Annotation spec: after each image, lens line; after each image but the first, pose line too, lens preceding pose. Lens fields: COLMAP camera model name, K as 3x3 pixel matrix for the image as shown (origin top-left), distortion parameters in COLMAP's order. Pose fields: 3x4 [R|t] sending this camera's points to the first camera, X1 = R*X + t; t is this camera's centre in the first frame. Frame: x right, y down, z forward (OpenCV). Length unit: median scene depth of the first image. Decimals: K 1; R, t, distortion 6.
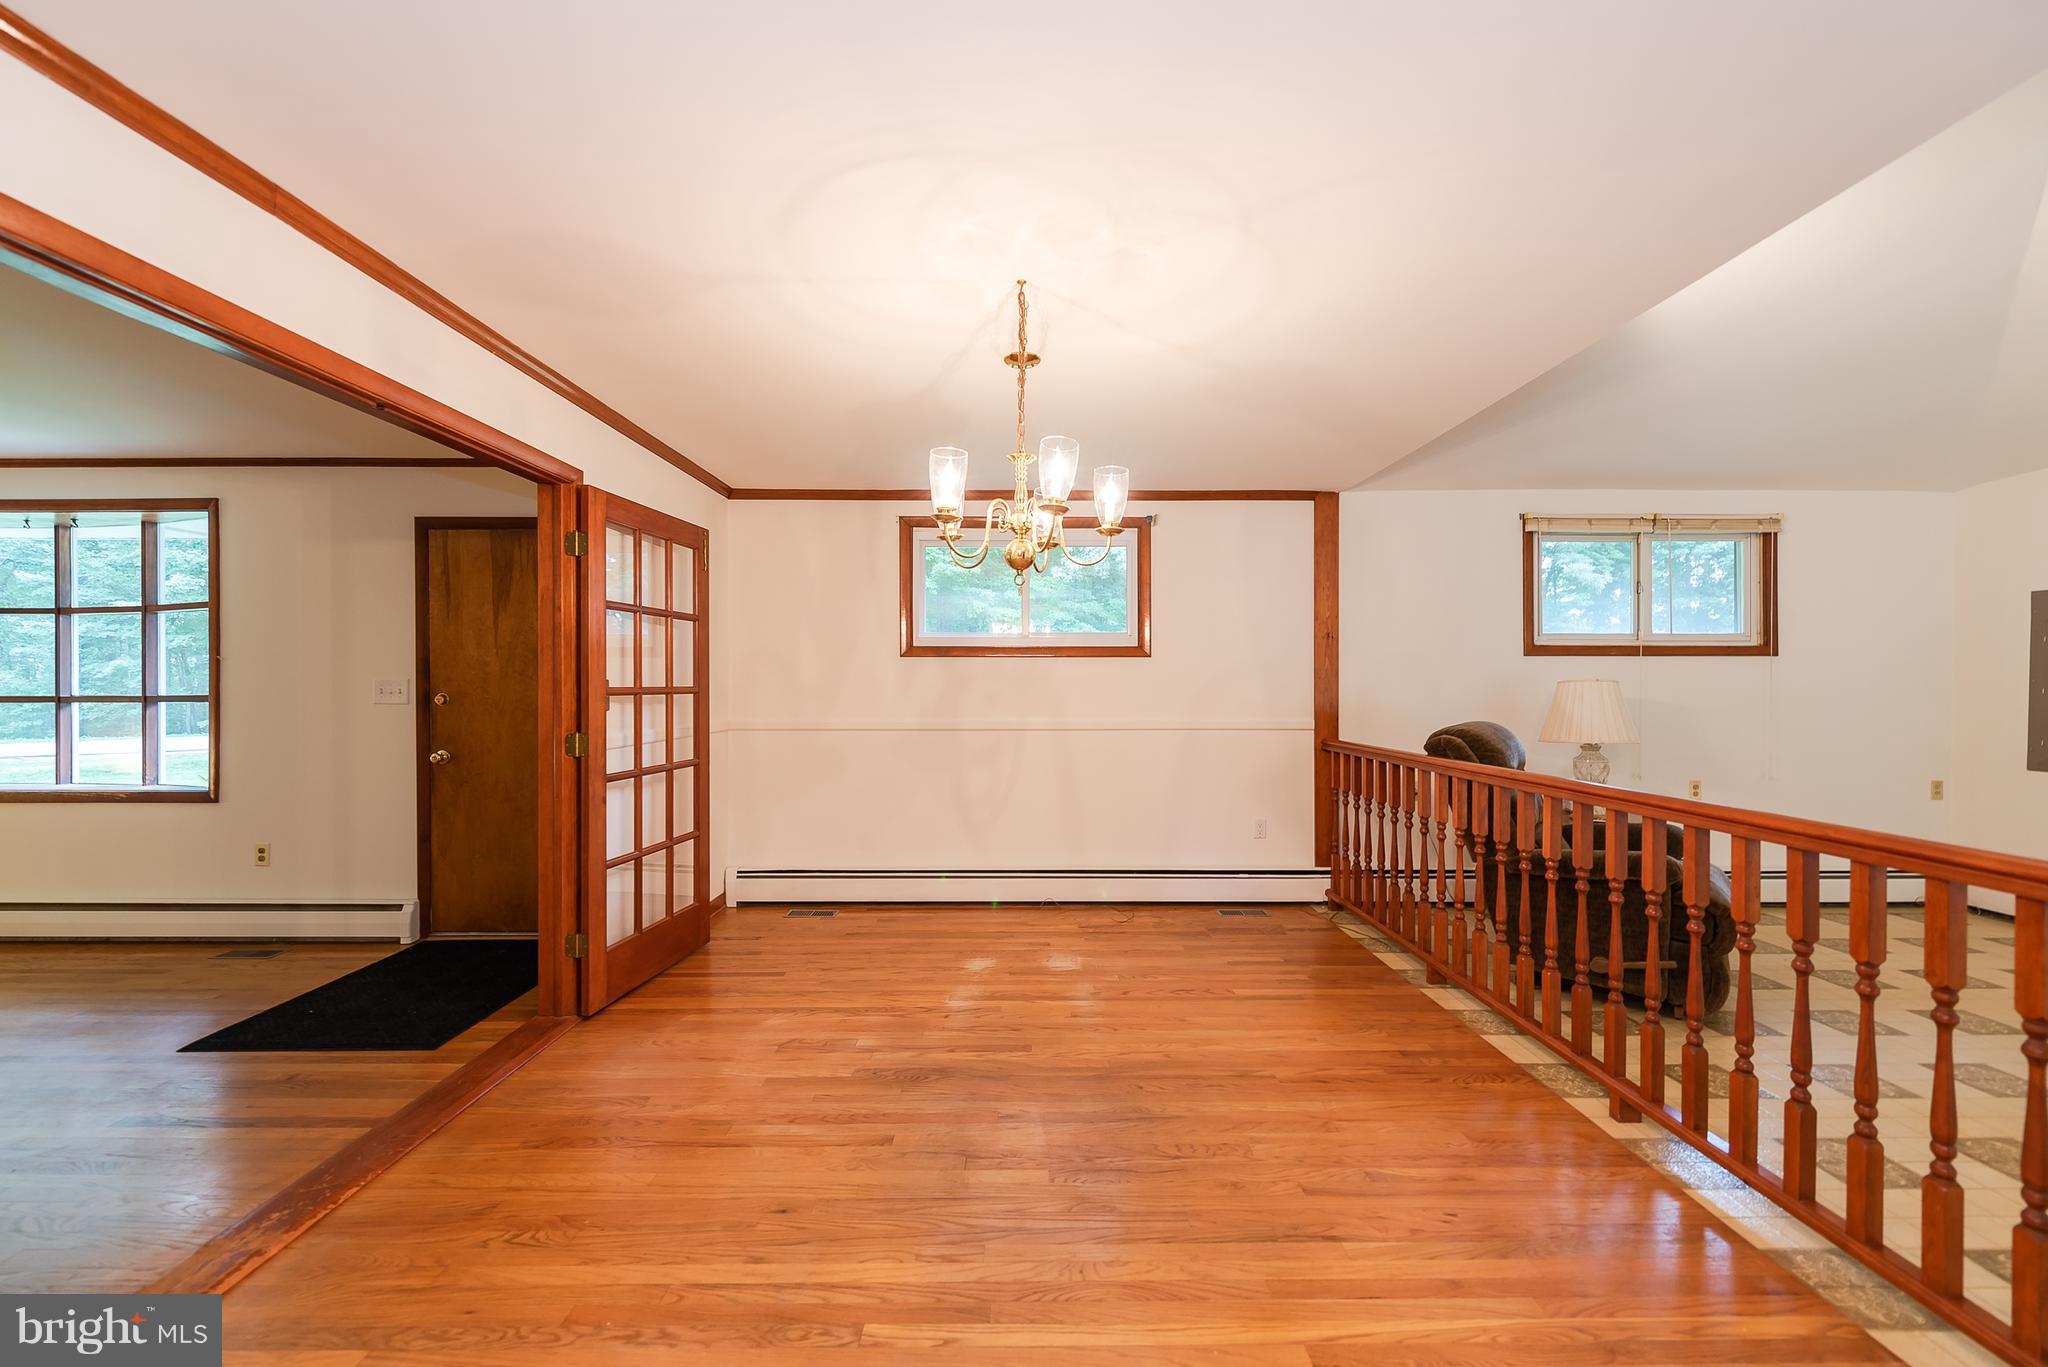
lens RADIAL K [[816.2, 0, 1022.7], [0, 816.2, 687.2], [0, 0, 1]] dist [0.001456, -0.001628]
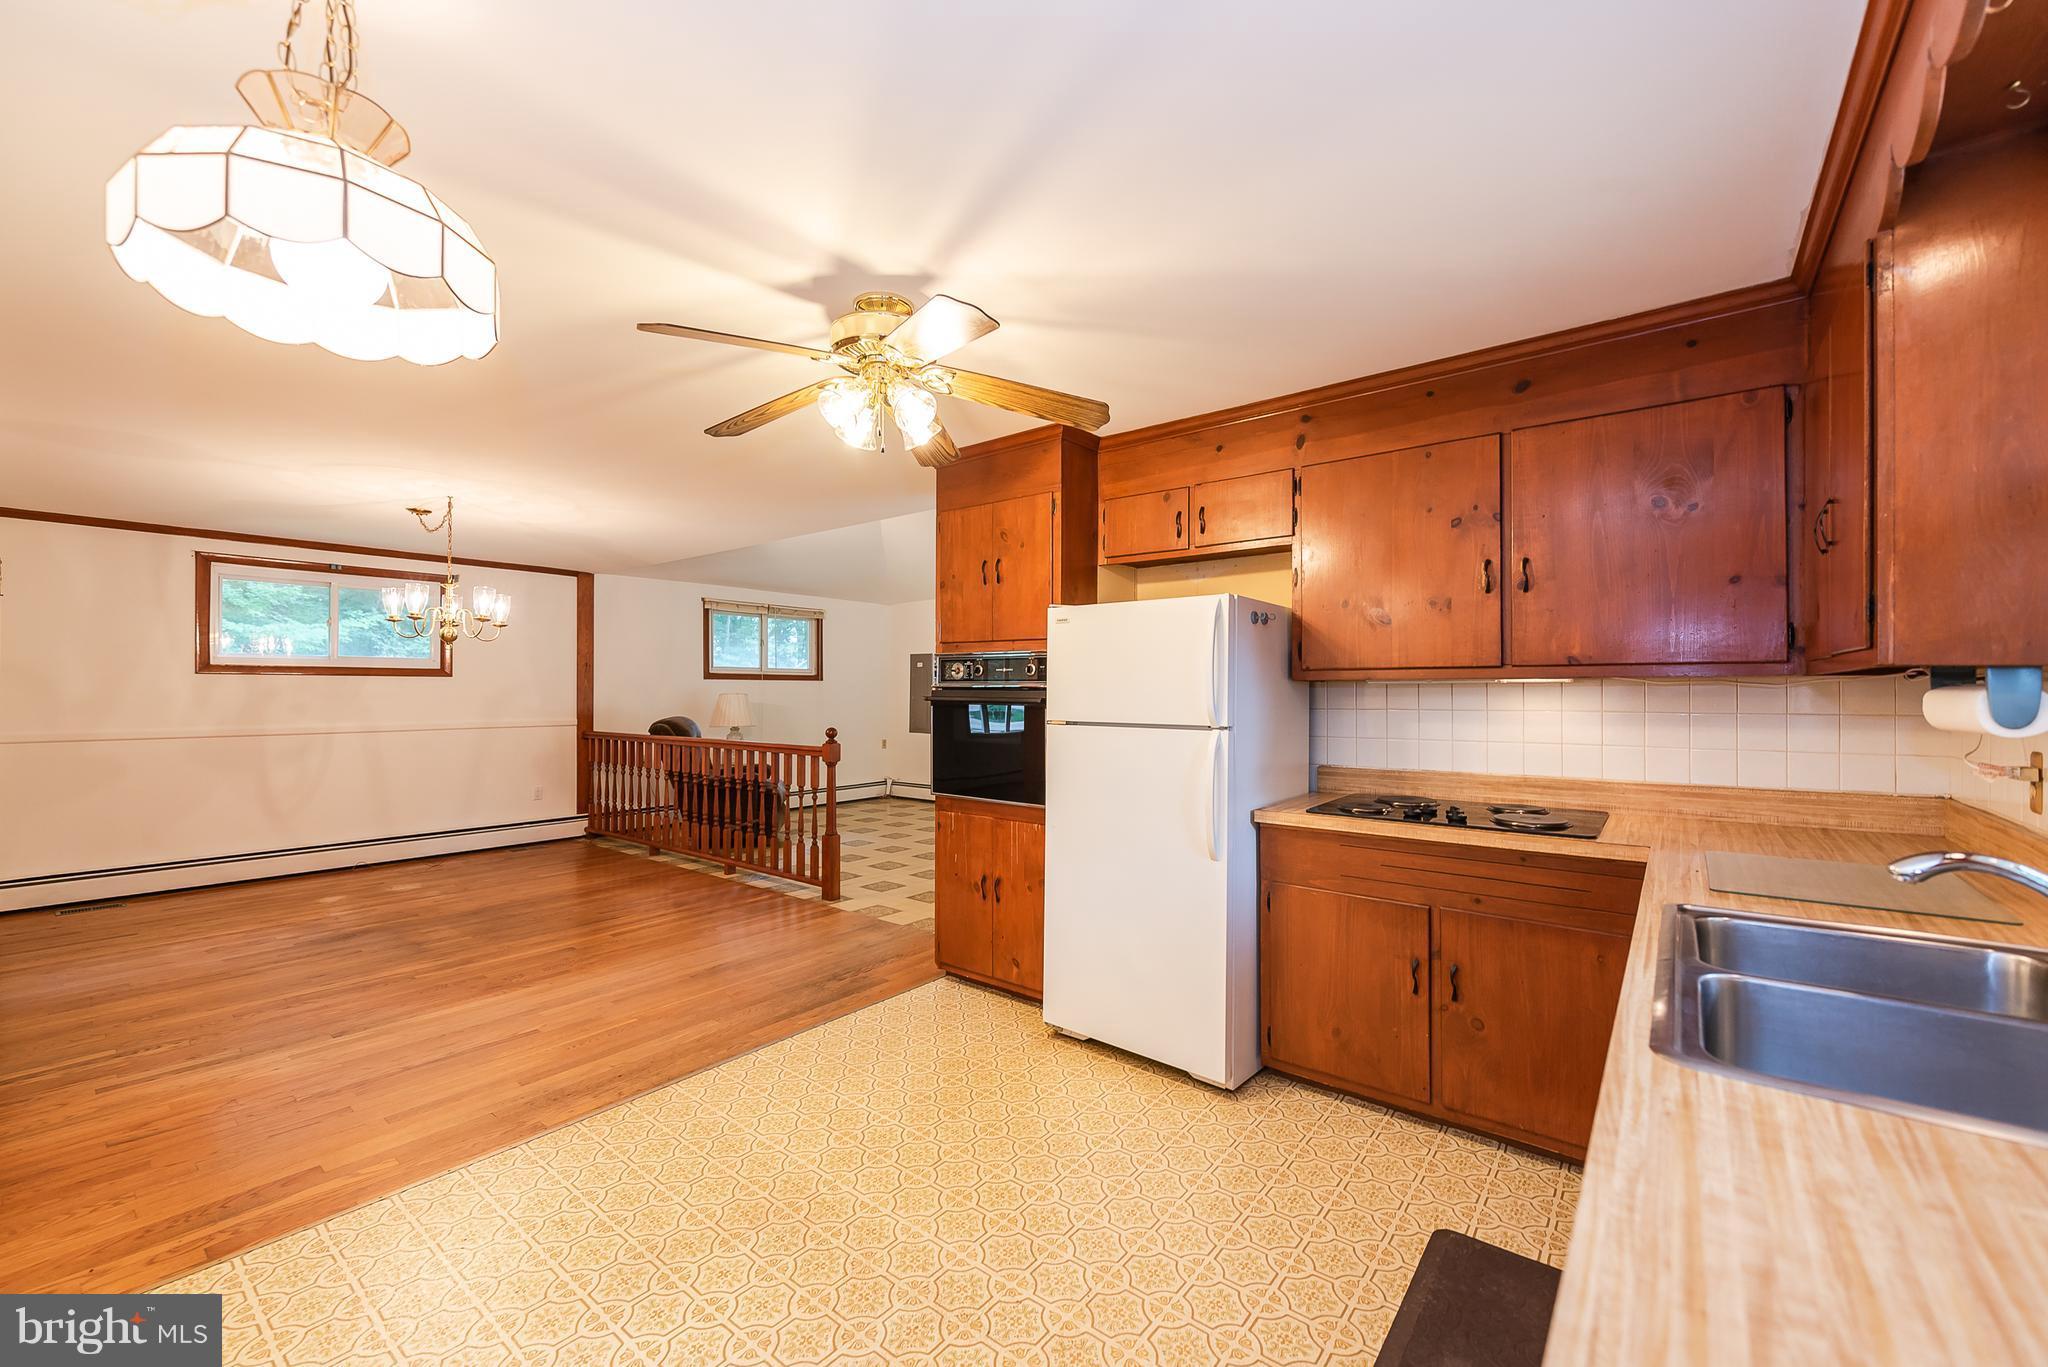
lens RADIAL K [[816.2, 0, 1025.3], [0, 816.2, 686.6], [0, 0, 1]] dist [0.001456, -0.001628]
pose [[0.624135, 0.004736, 0.781302, -0.323261], [0.002111, 0.999968, -0.007748, -0.007622], [-0.781314, 0.006486, 0.624105, -0.632320]]
